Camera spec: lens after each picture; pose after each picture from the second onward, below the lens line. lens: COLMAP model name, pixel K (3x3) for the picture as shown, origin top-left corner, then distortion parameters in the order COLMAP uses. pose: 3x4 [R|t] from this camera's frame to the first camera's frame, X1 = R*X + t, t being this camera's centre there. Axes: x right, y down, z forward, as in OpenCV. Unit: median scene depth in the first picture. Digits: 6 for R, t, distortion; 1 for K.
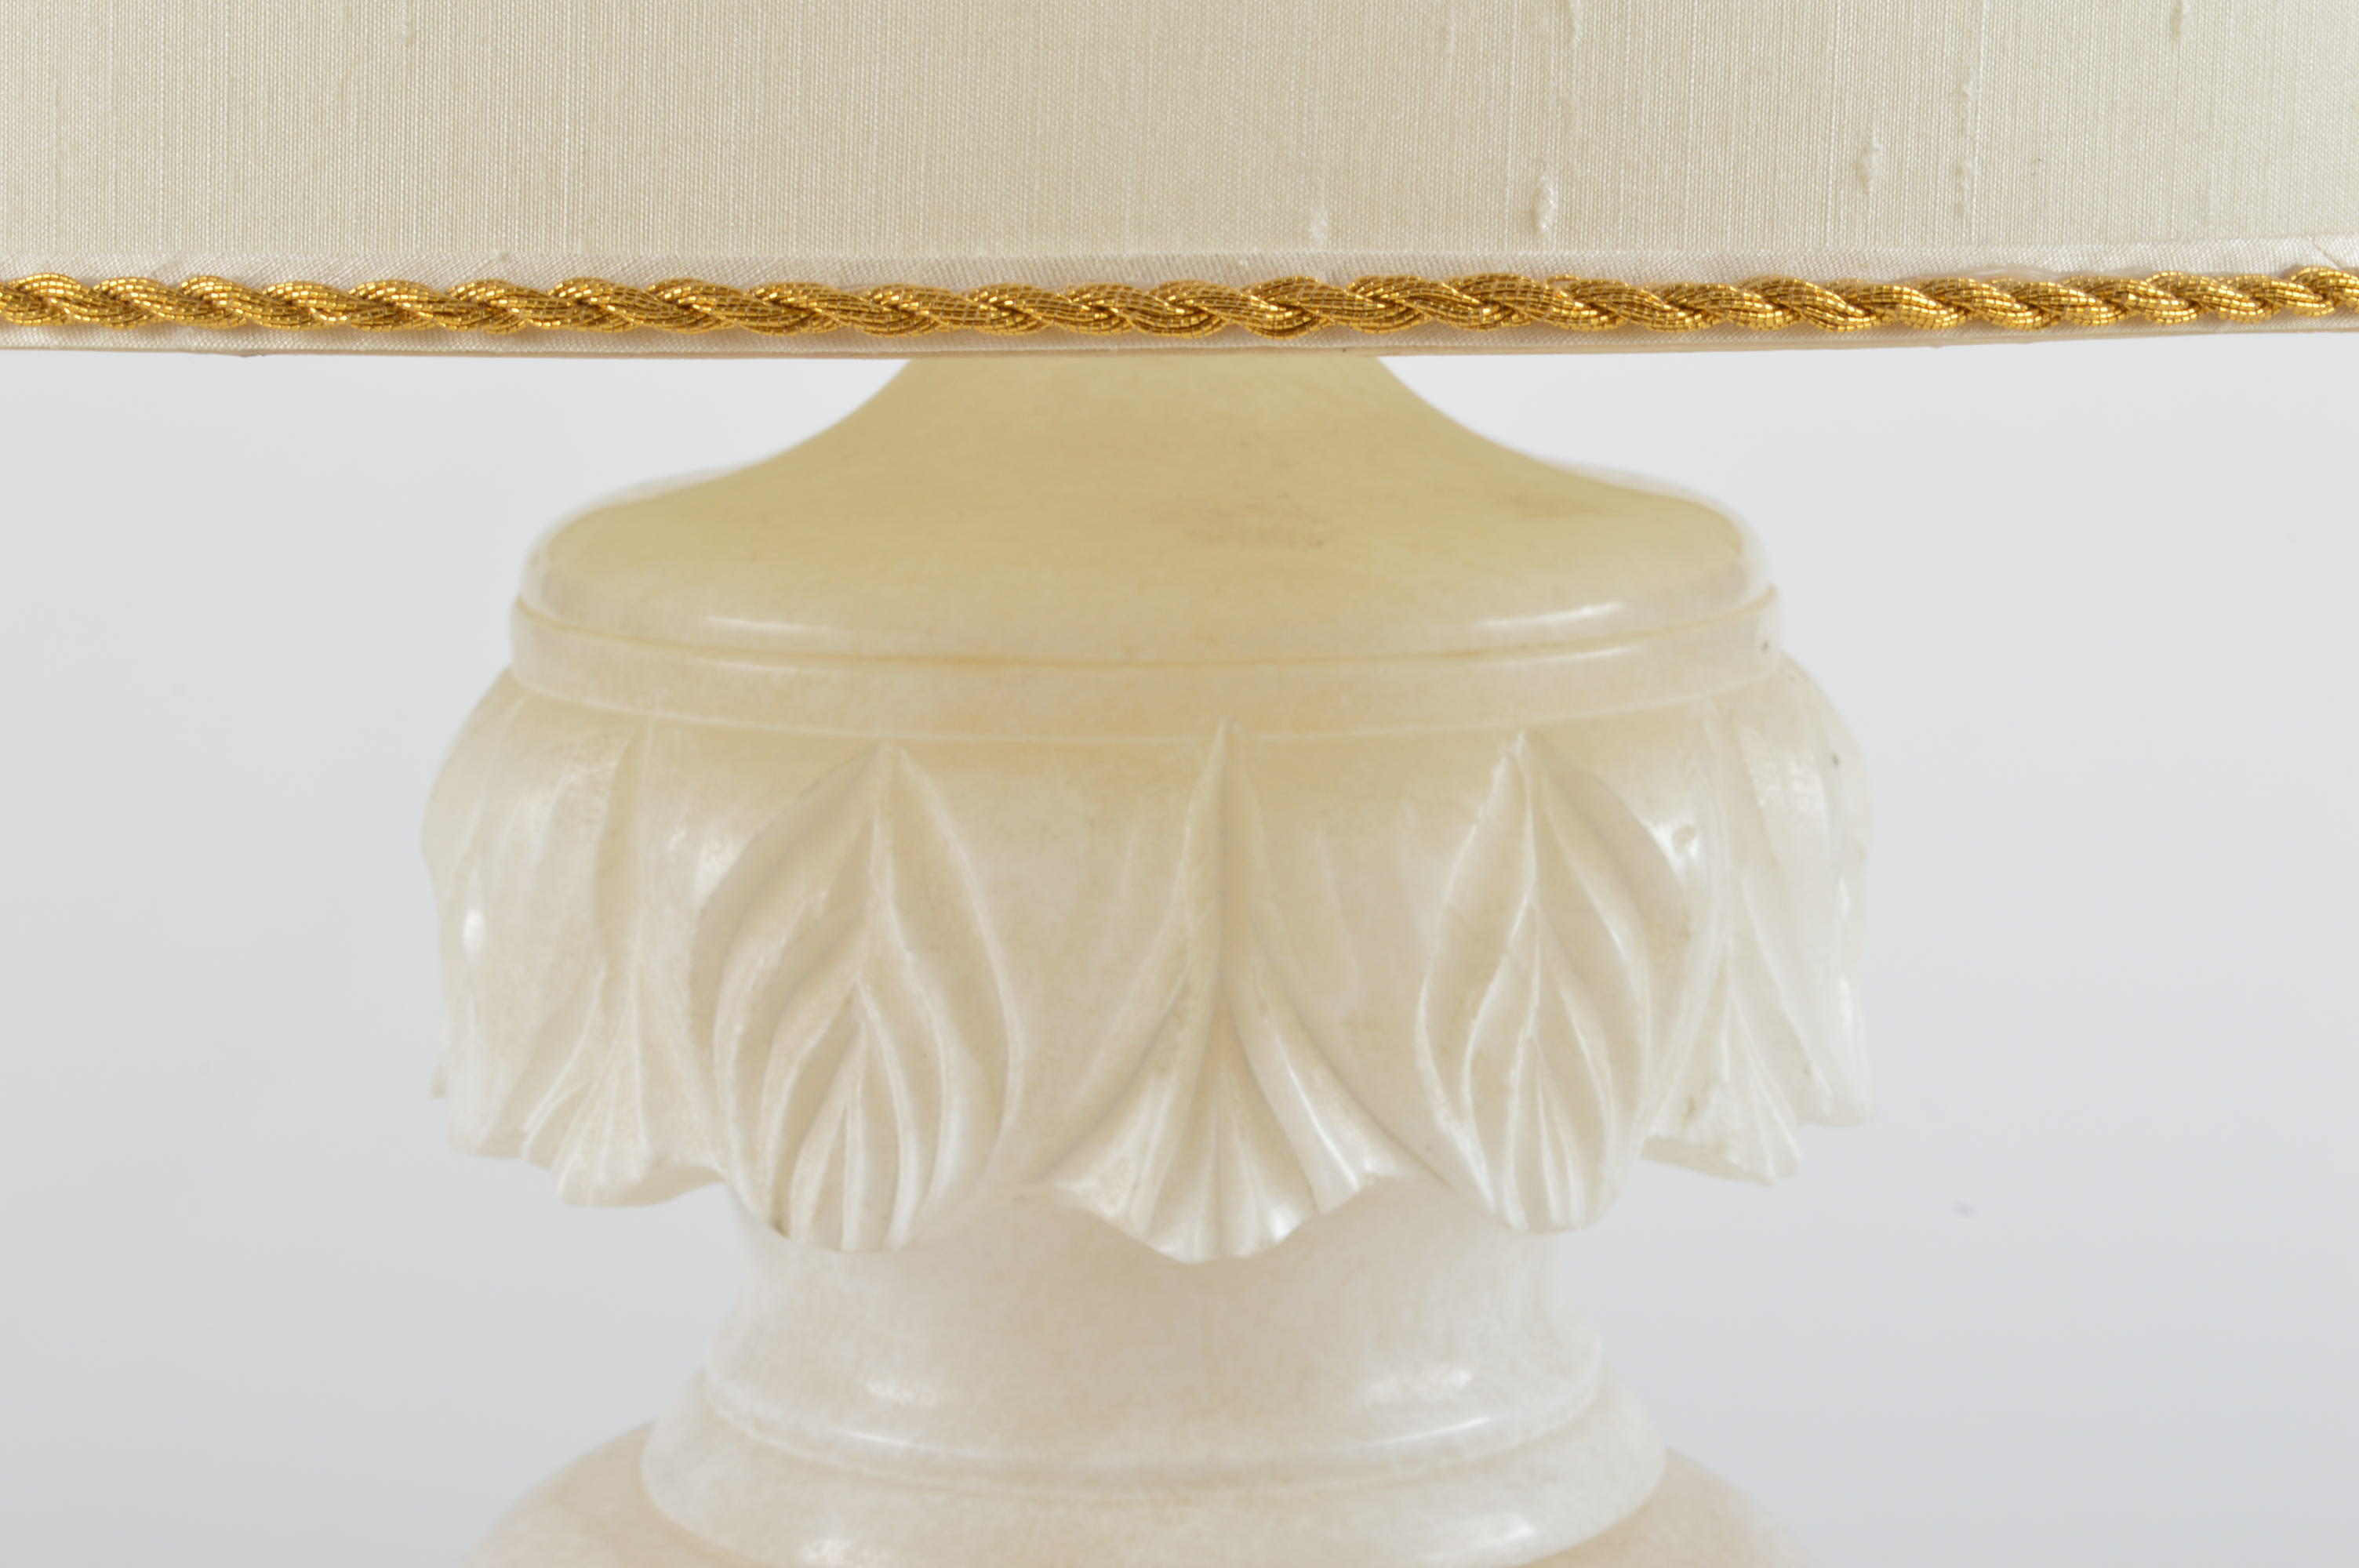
lens RADIAL K [[5319.2, 0, 1218.5], [0, 5319.2, 786.4], [0, 0, 1]] dist [0.035230, 0.166643]
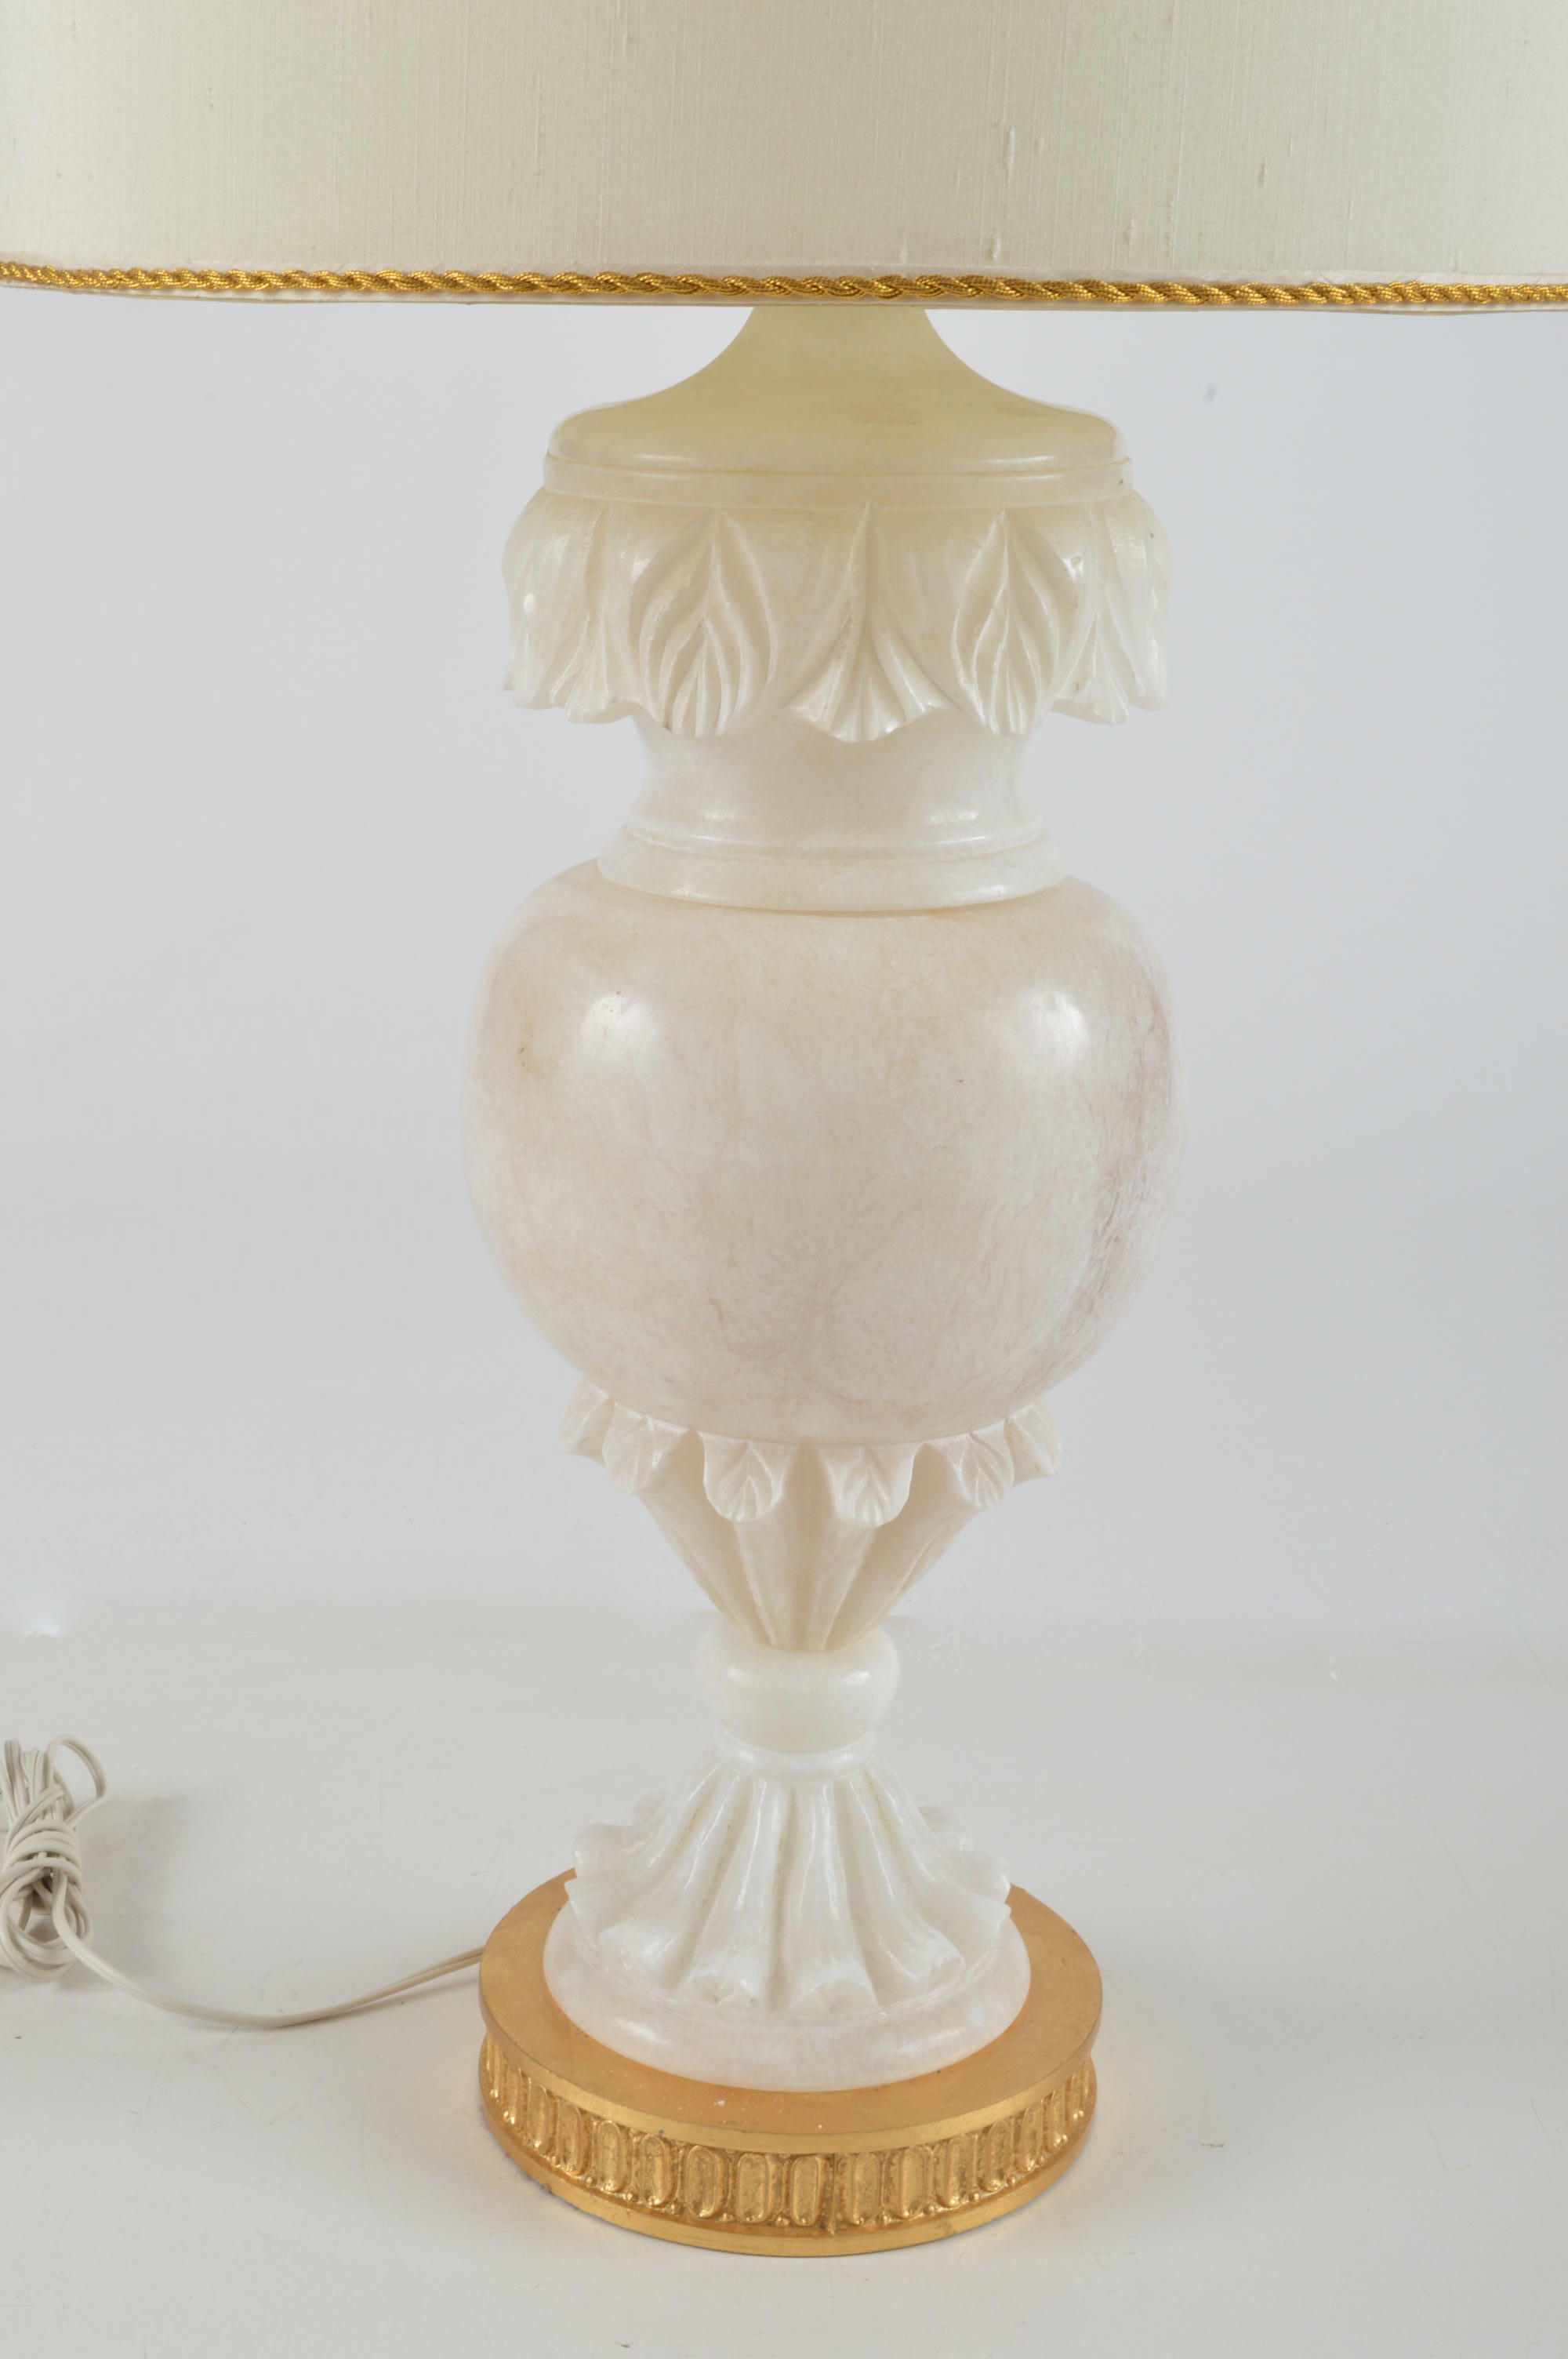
lens RADIAL K [[3551.4, 0, 784.0], [0, 3551.4, 1179.5], [0, 0, 1]] dist [-0.004401, -0.080637]
pose [[0.999269, 0.021872, -0.031369, 0.018155], [-0.018082, 0.993040, 0.116384, 0.097390], [0.033696, -0.115731, 0.992709, -0.514194]]
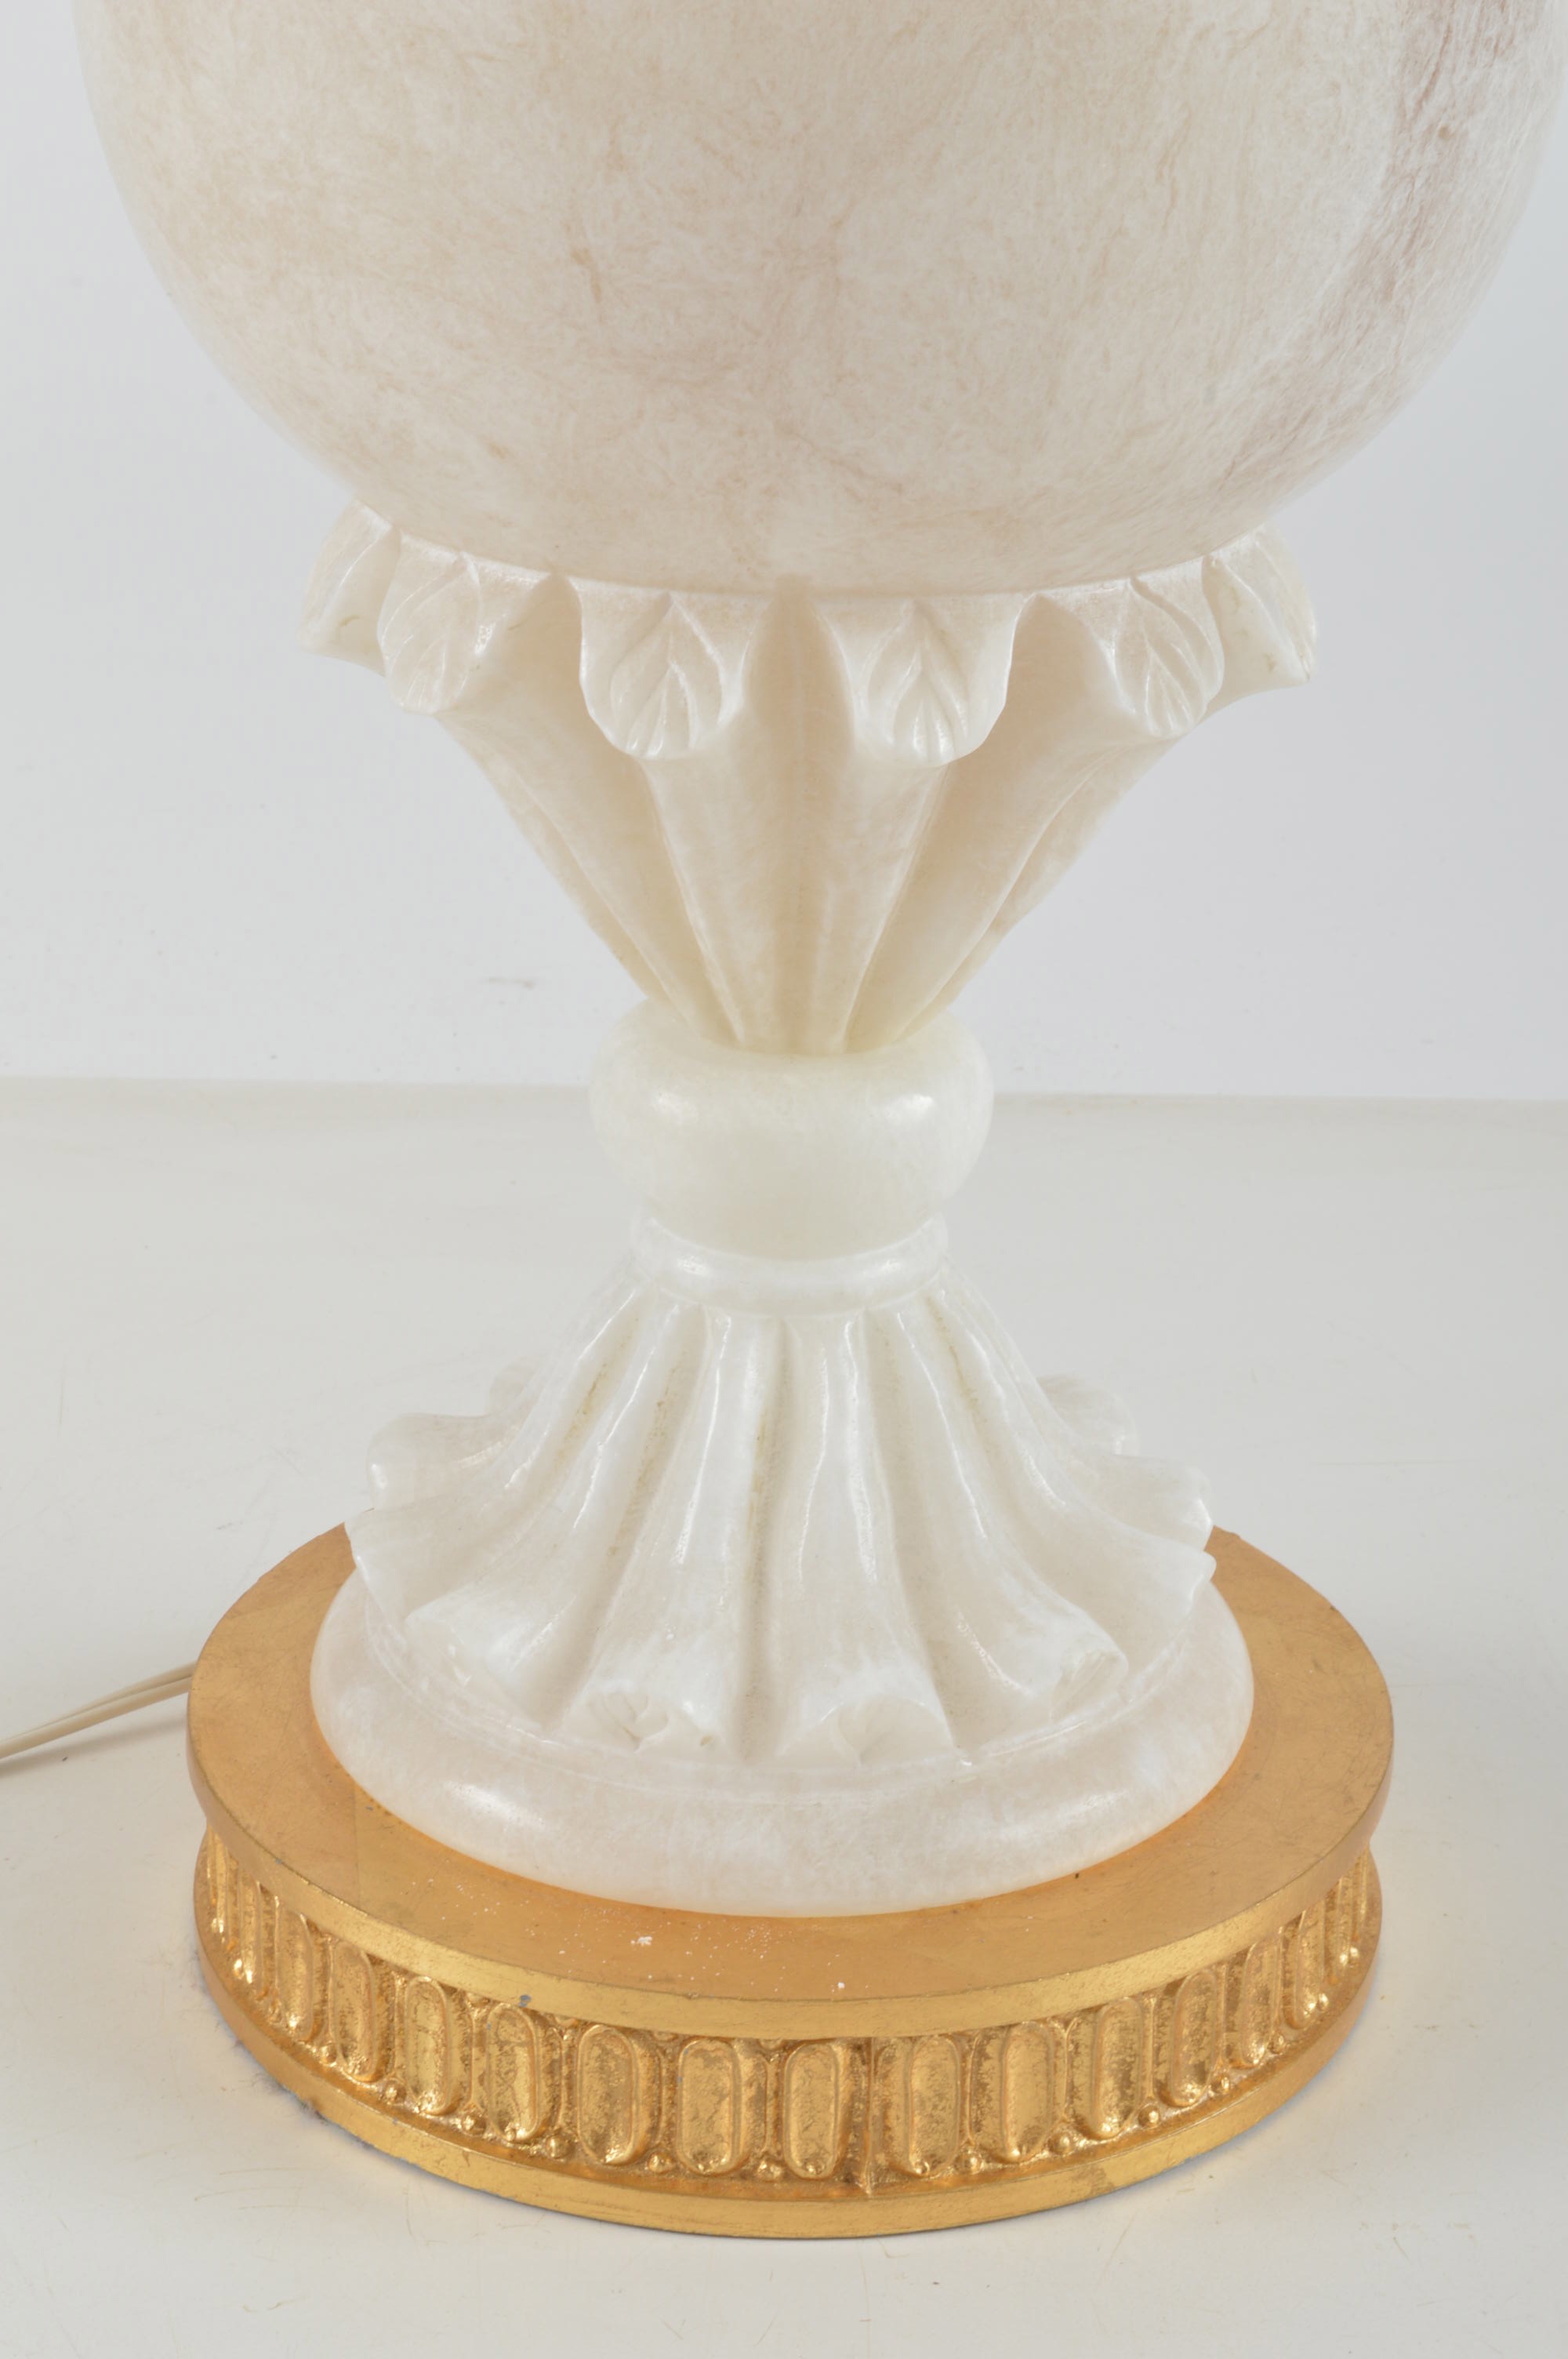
lens RADIAL K [[4846.8, 0, 784.0], [0, 4846.8, 1179.5], [0, 0, 1]] dist [0.017984, 0.045032]
pose [[0.998912, 0.013395, -0.044674, 0.027609], [-0.003321, 0.975865, 0.218351, 0.298845], [0.046521, -0.217965, 0.974847, 0.018552]]
